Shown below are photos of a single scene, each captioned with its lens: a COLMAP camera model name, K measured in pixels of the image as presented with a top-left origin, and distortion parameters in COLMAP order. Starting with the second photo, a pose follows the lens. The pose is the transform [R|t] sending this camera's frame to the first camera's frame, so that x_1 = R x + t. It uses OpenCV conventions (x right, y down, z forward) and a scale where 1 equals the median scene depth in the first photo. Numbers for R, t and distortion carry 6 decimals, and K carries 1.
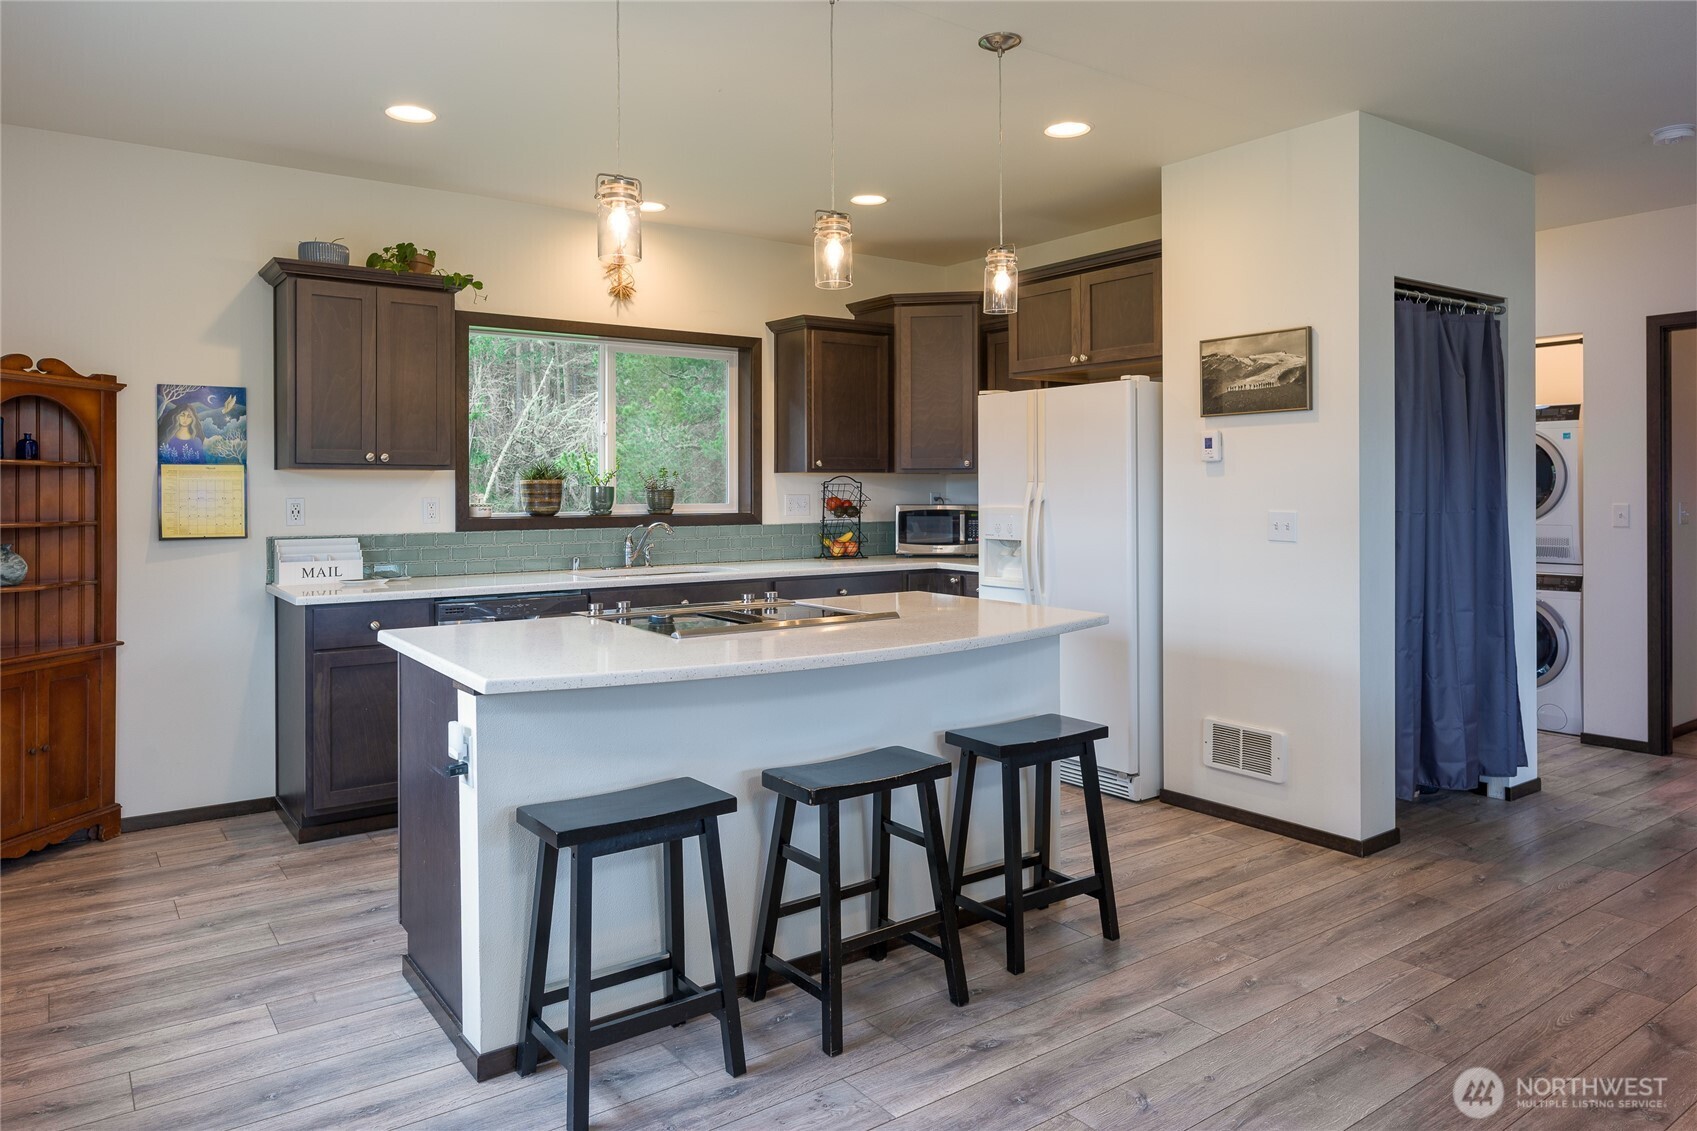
lens RADIAL K [[1112.9, 0, 852.9], [0, 1112.9, 489.3], [0, 0, 1]] dist [-0.002946, -0.000650]
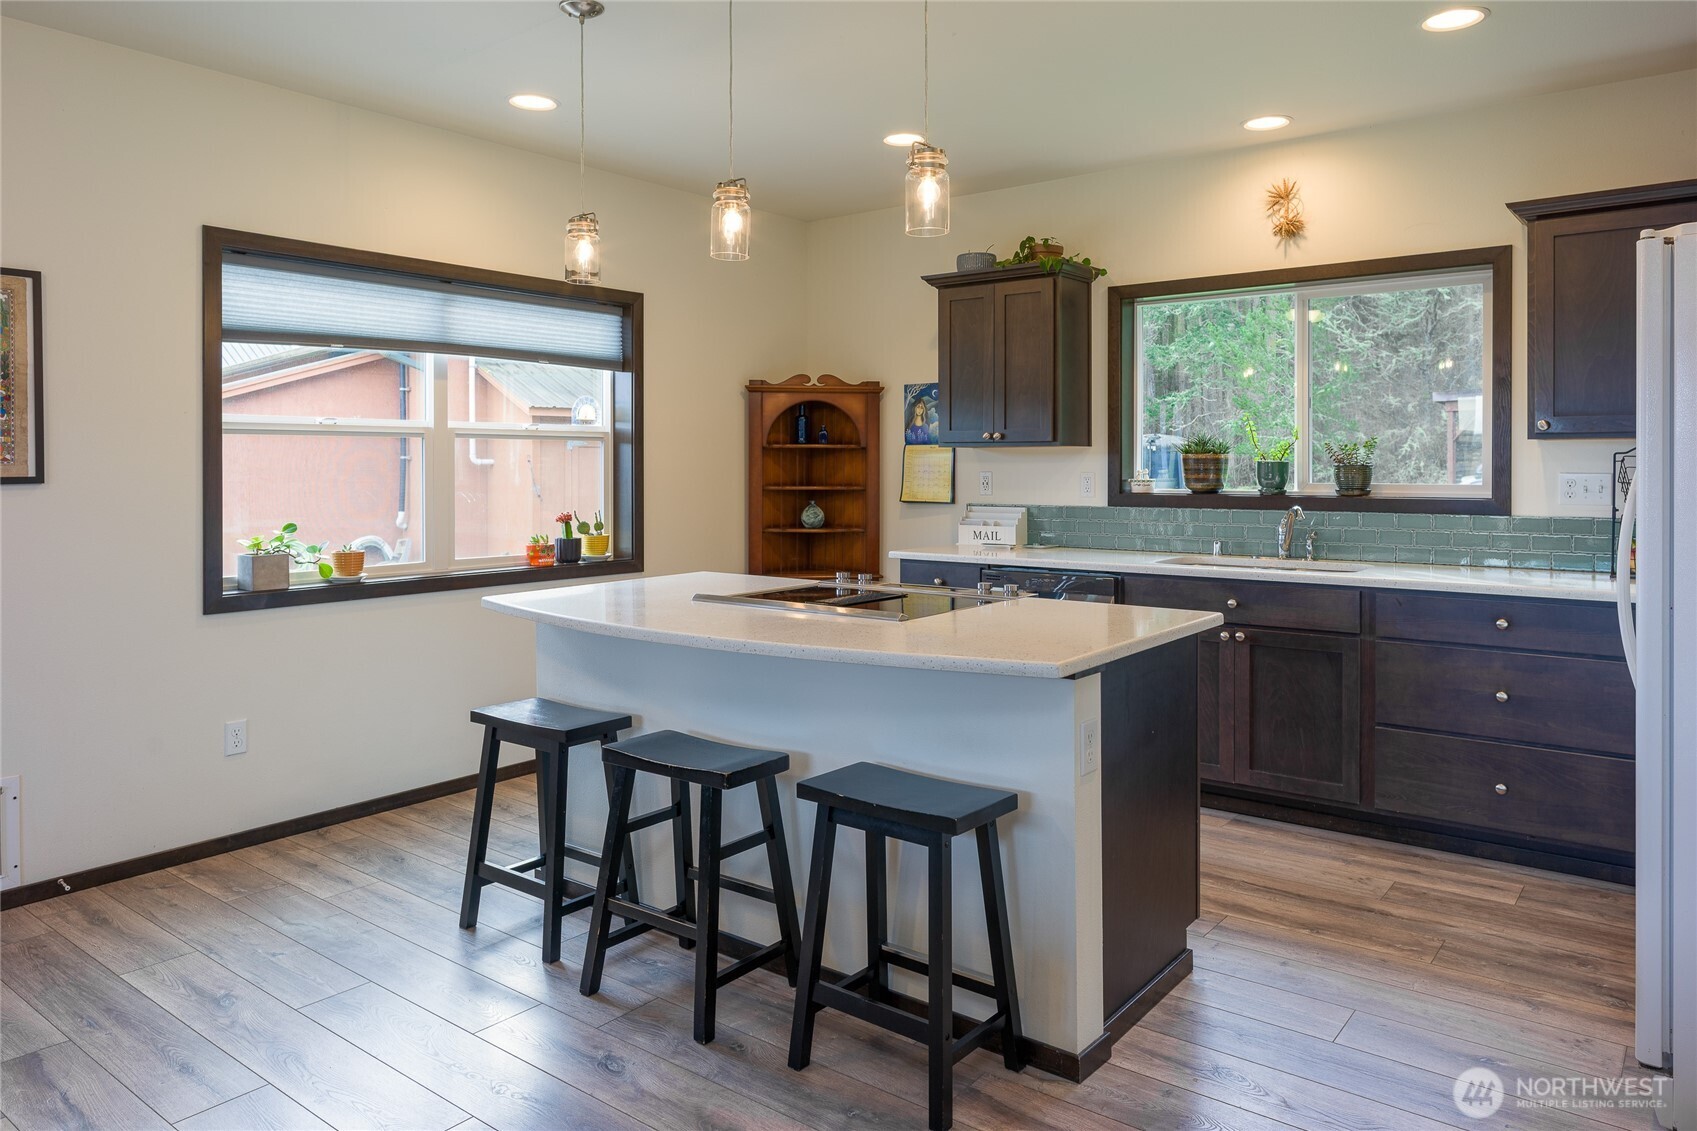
lens RADIAL K [[1138.0, 0, 841.0], [0, 1138.0, 467.2], [0, 0, 1]] dist [0.050135, -0.000200]
pose [[0.290639, 0.004993, -0.956820, 0.579338], [0.001127, 0.999984, 0.005561, -0.003574], [0.956832, -0.002695, 0.290628, 0.474709]]
